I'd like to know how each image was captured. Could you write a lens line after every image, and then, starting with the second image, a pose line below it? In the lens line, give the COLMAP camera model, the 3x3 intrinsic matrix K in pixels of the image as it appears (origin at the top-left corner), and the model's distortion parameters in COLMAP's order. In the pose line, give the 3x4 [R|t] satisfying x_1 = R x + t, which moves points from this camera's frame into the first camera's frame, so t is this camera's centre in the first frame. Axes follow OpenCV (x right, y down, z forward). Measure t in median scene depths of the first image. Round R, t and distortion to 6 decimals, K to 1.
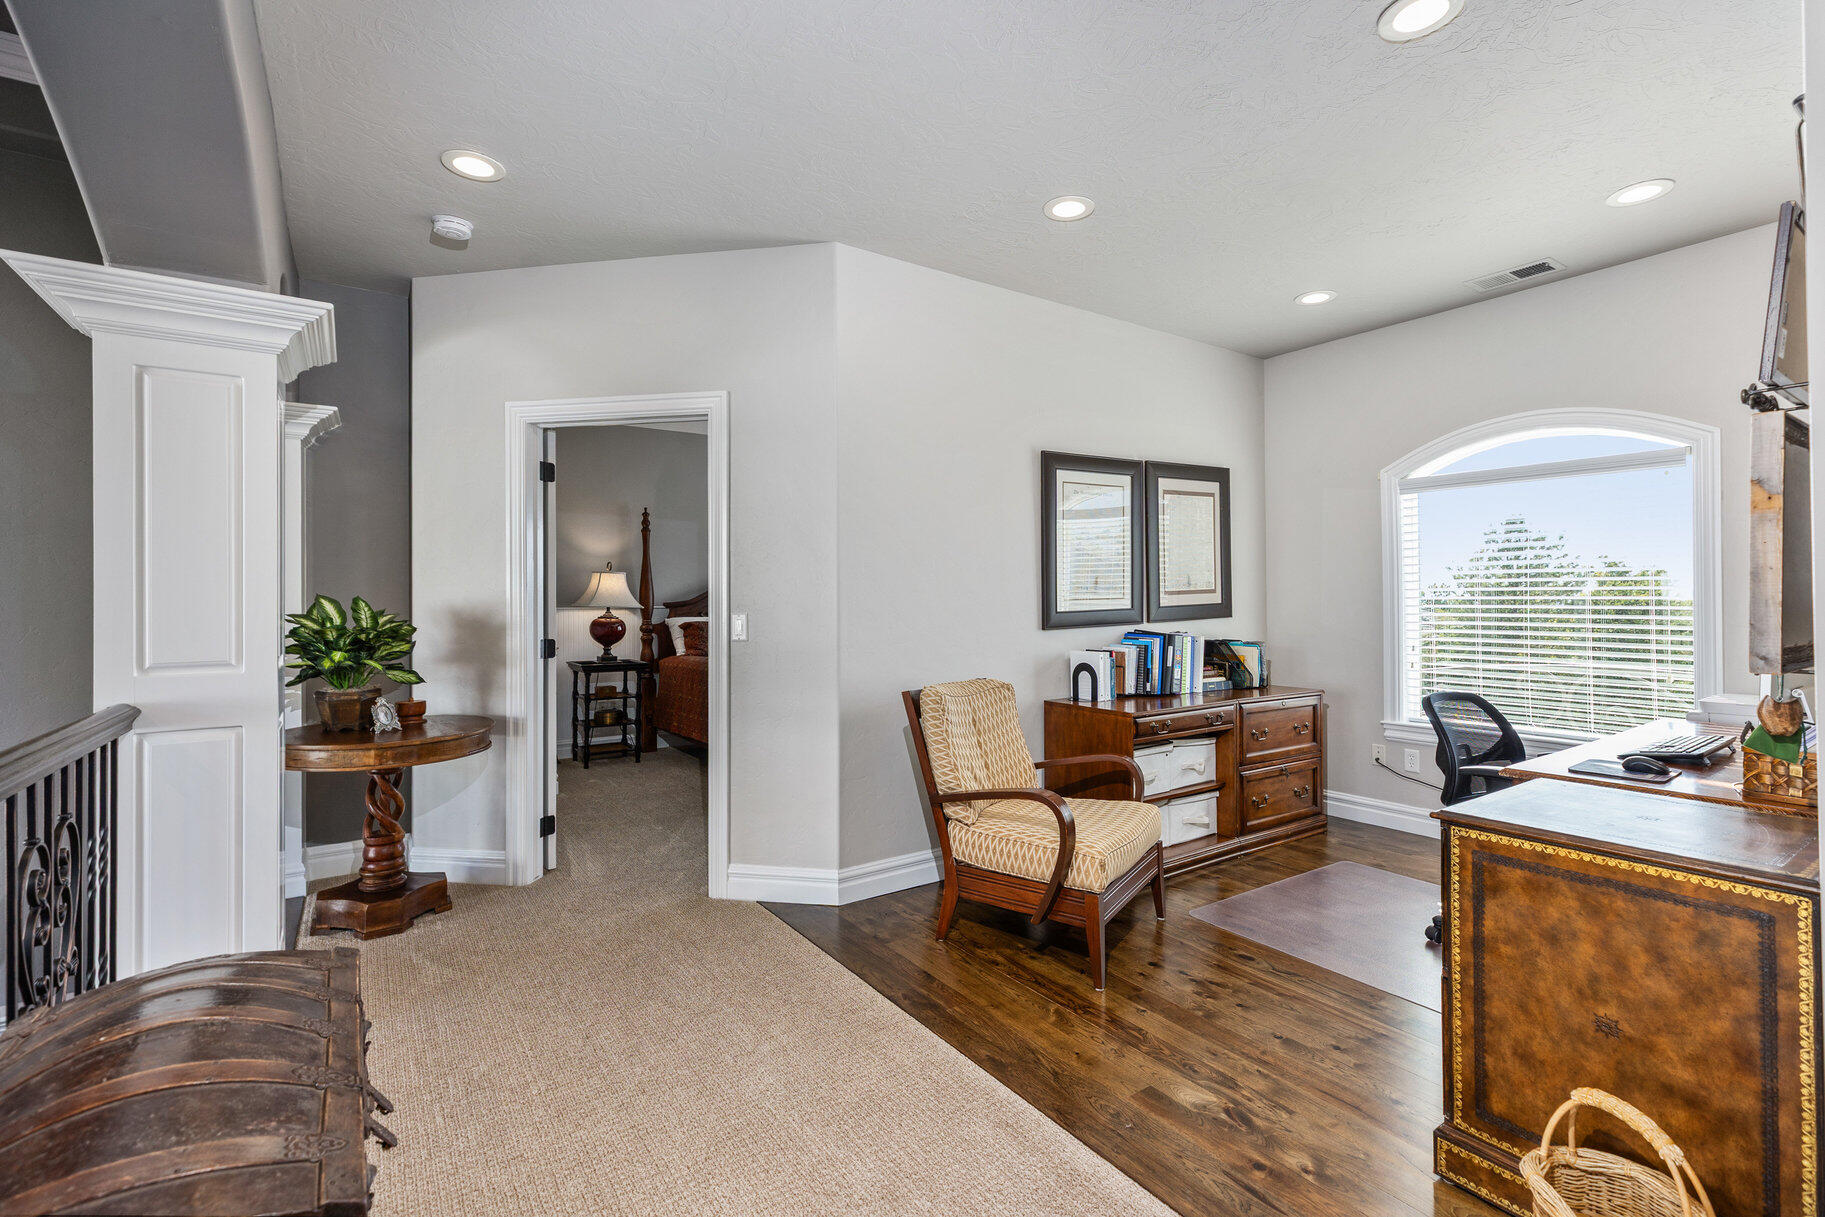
lens RADIAL K [[831.0, 0, 932.4], [0, 831.0, 595.9], [0, 0, 1]] dist [0.006222, 0.000206]
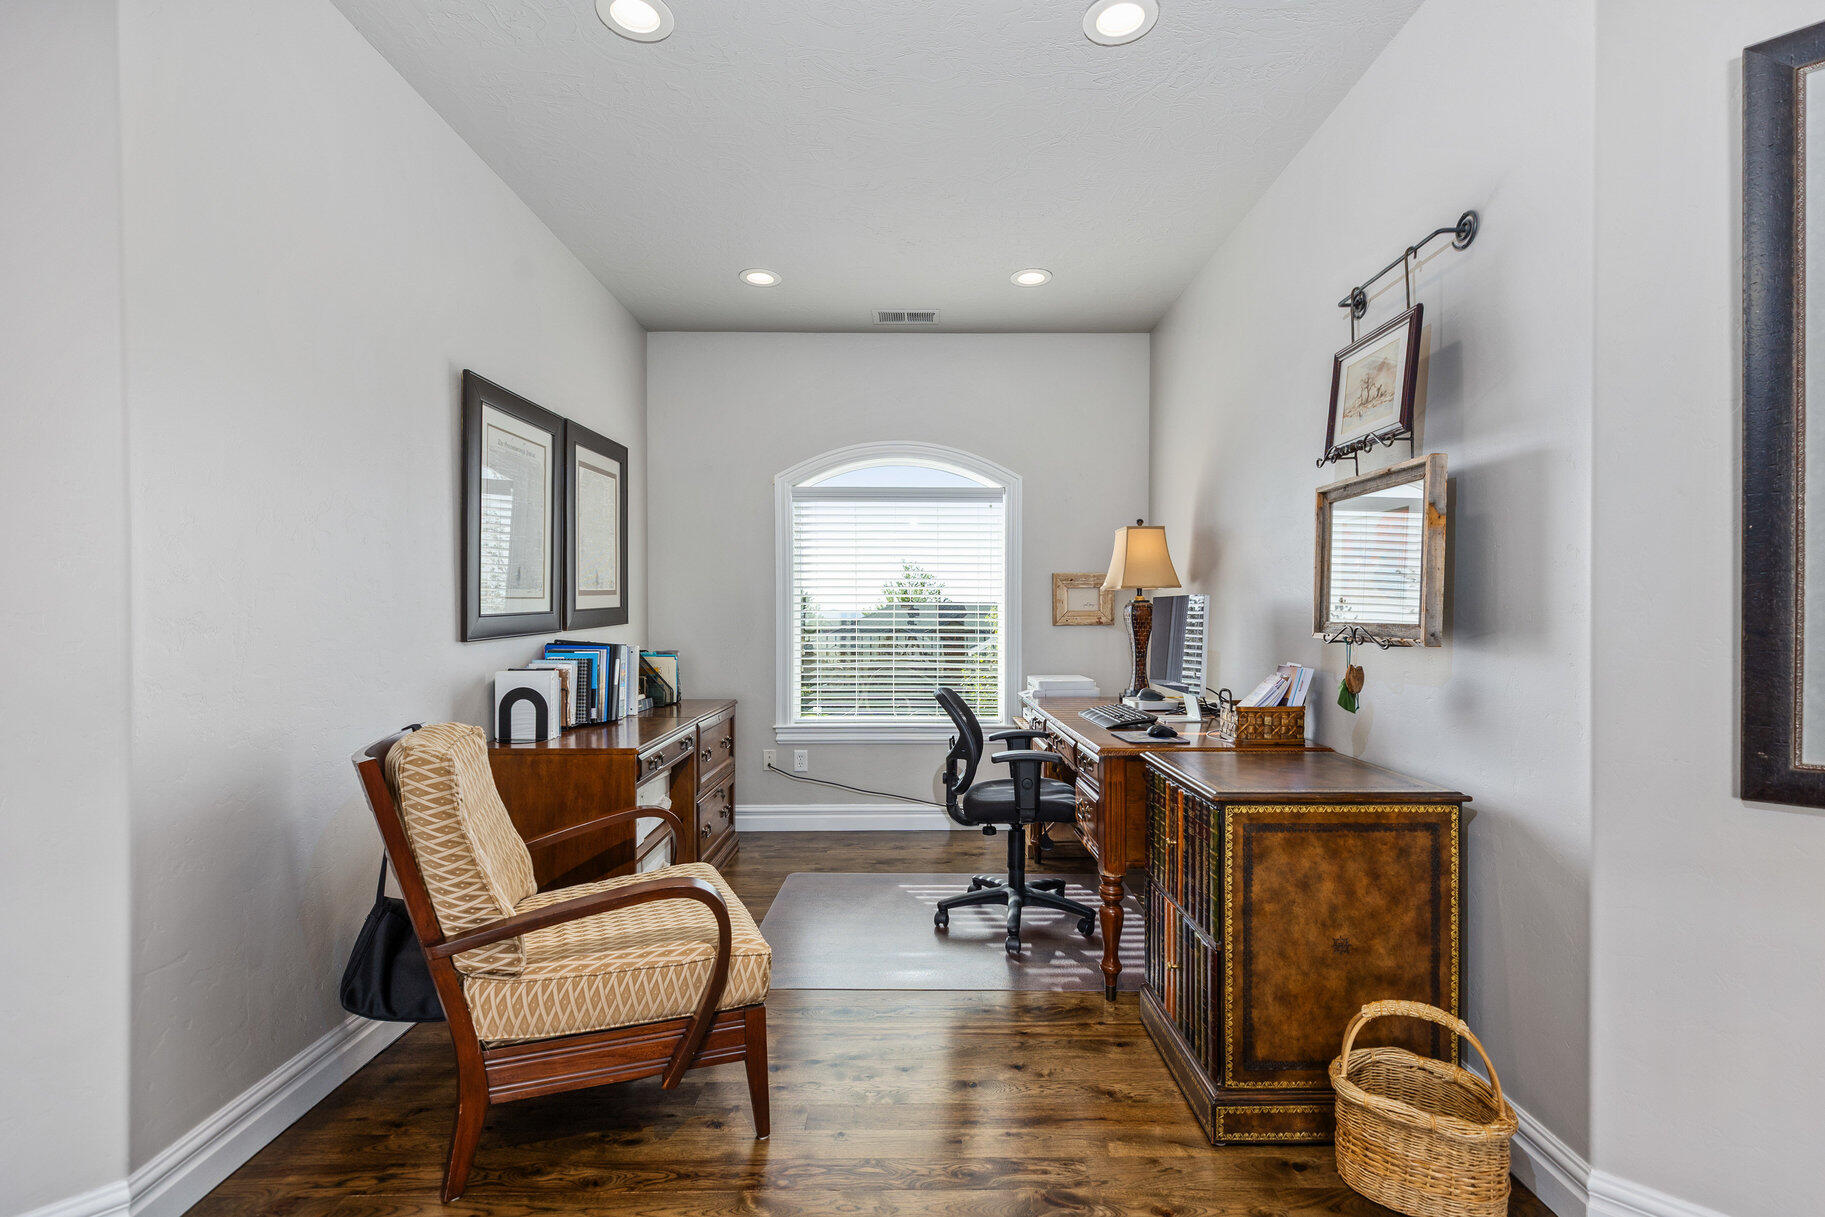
lens RADIAL K [[831.0, 0, 918.8], [0, 831.0, 619.2], [0, 0, 1]] dist [0.006222, 0.000206]
pose [[0.563460, -0.001707, 0.826141, -0.466460], [-0.006616, 0.999956, 0.006579, 0.035736], [-0.826117, -0.009173, 0.563424, 0.734323]]
